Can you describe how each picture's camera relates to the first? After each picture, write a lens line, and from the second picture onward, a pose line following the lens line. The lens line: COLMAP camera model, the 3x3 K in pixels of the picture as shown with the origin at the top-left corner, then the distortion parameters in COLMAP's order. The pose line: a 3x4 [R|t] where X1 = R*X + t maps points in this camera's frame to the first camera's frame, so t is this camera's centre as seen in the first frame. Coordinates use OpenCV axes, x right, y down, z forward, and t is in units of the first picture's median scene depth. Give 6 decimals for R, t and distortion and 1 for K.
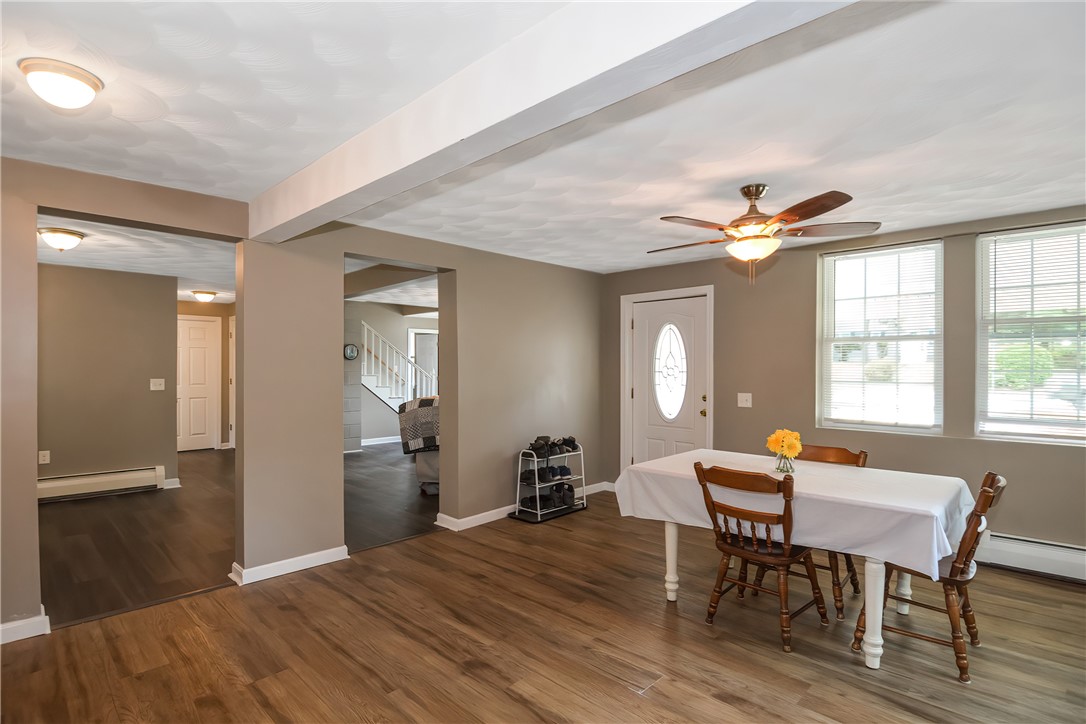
lens RADIAL K [[538.0, 0, 543.8], [0, 538.0, 370.4], [0, 0, 1]] dist [-0.048917, -0.000268]
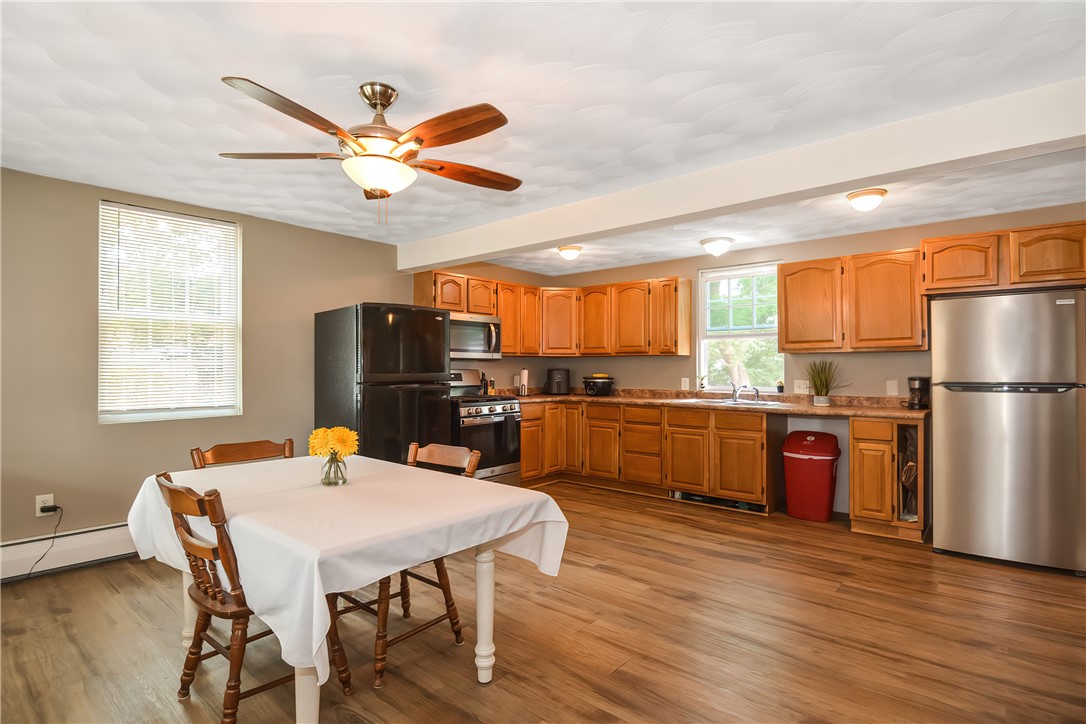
lens RADIAL K [[538.0, 0, 543.8], [0, 538.0, 370.4], [0, 0, 1]] dist [-0.048917, -0.000268]
pose [[-0.998645, 0.000439, -0.052047, 0.194177], [0.000397, 1.000000, 0.000809, 0.035413], [0.052047, 0.000788, -0.998644, 1.632254]]
